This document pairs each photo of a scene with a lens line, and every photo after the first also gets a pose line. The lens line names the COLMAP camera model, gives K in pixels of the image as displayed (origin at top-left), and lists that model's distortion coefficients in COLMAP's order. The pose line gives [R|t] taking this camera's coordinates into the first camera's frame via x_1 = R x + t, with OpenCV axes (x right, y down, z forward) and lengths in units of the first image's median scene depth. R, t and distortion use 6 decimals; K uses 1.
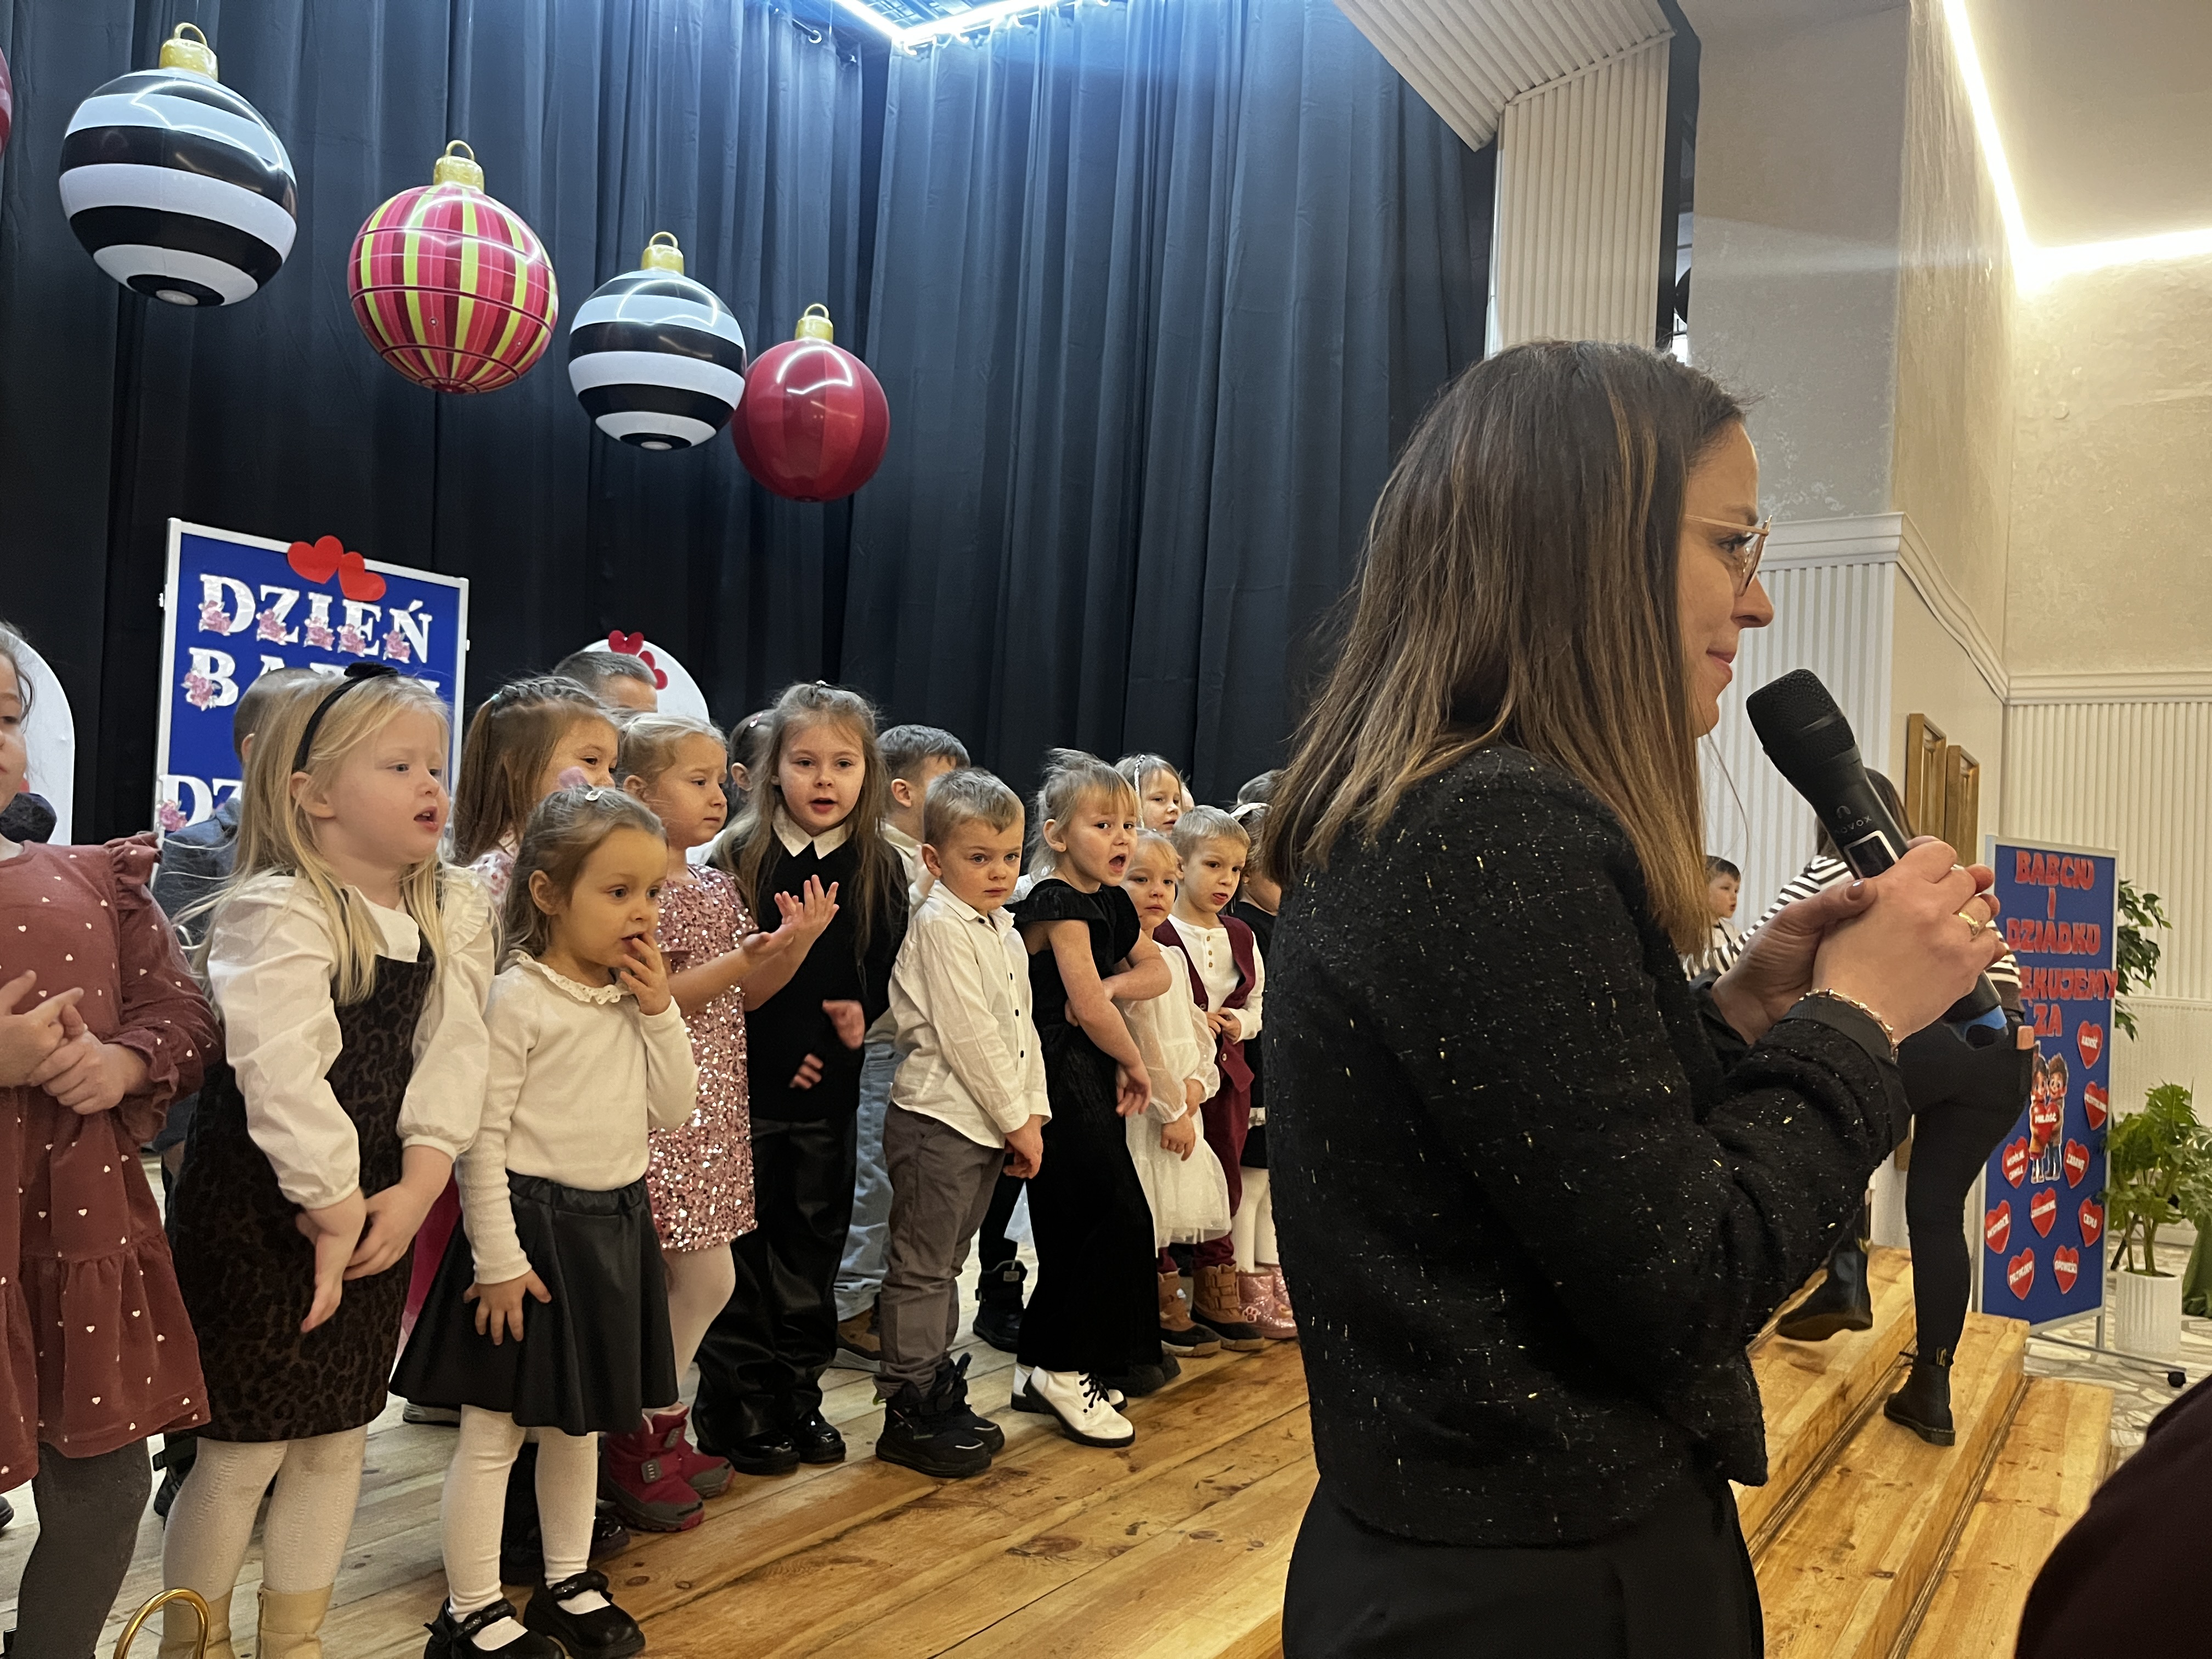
lens RADIAL K [[1669.2, 0, 1106.0], [0, 1669.2, 829.5], [0, 0, 1]] dist [0.037371, -0.108319]
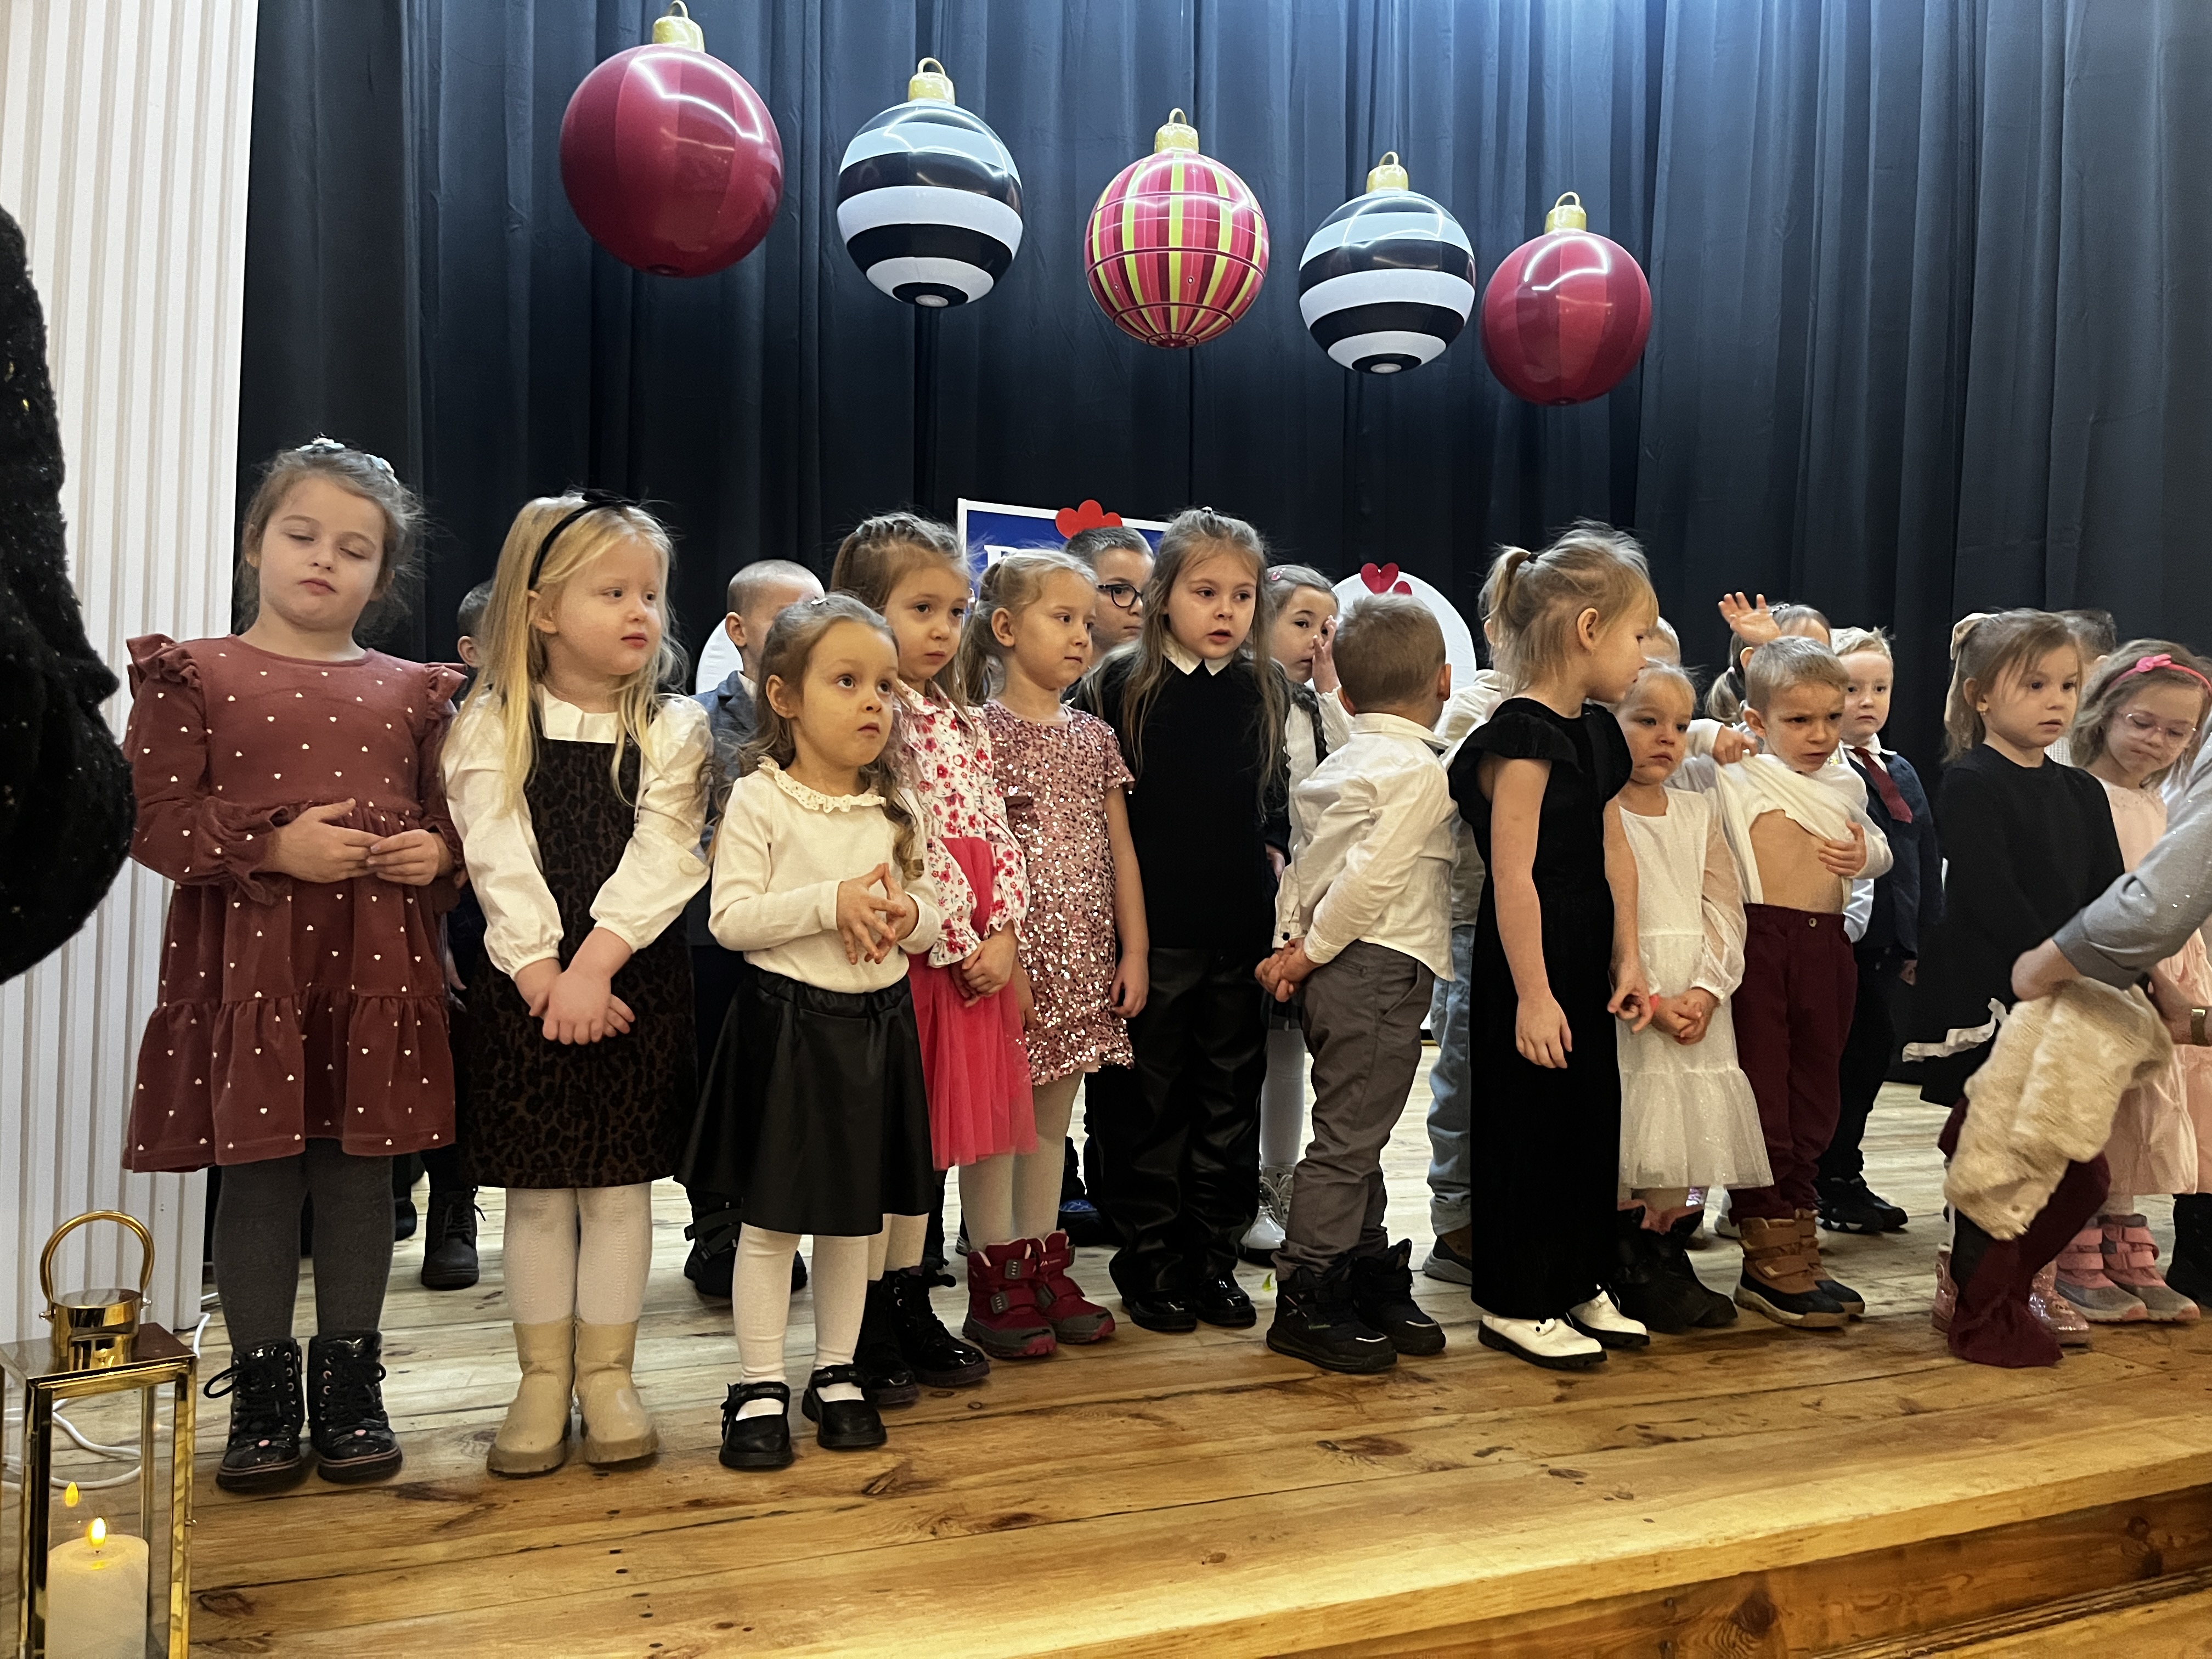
lens RADIAL K [[1669.2, 0, 1106.0], [0, 1669.2, 829.5], [0, 0, 1]] dist [0.037371, -0.108319]
pose [[0.830207, -0.026468, -0.556826, 0.159774], [0.029726, 0.999553, -0.003192, 0.048240], [0.556661, -0.013902, 0.830623, 0.093351]]
